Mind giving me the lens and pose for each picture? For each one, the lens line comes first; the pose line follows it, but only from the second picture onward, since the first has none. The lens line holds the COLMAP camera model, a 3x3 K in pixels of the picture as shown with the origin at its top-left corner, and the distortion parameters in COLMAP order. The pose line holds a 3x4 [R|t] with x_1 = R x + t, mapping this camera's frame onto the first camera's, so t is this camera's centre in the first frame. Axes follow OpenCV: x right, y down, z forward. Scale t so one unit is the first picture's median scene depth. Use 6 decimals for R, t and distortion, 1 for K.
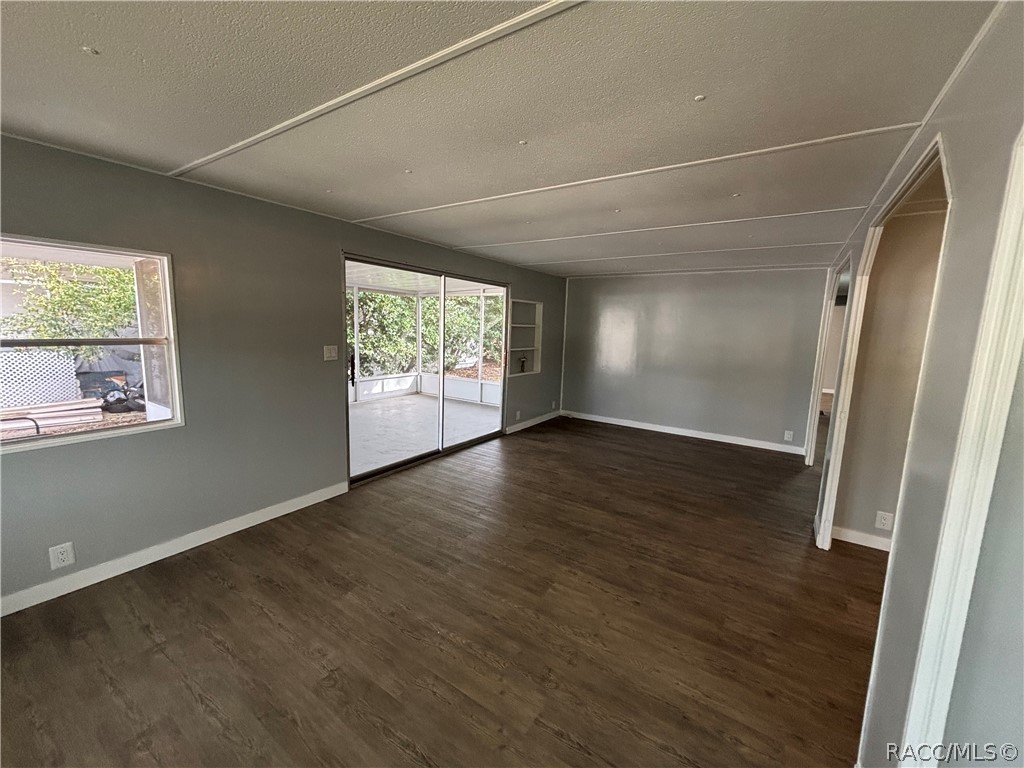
lens RADIAL K [[411.6, 0, 510.5], [0, 411.6, 383.9], [0, 0, 1]] dist [0.003063, 0.000274]
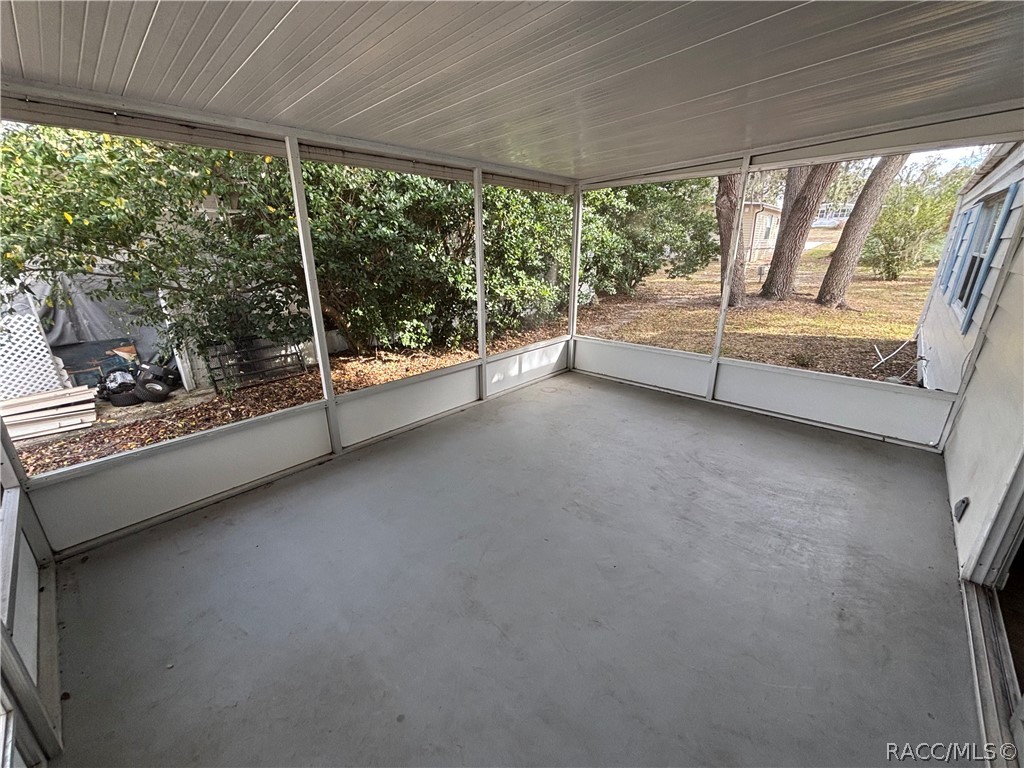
lens RADIAL K [[411.6, 0, 510.0], [0, 411.6, 382.8], [0, 0, 1]] dist [0.003063, 0.000274]
pose [[0.987586, 0.010680, -0.156714, -0.241293], [0.016979, 0.984582, 0.174097, -0.069686], [0.156157, -0.174597, 0.972178, 0.461506]]
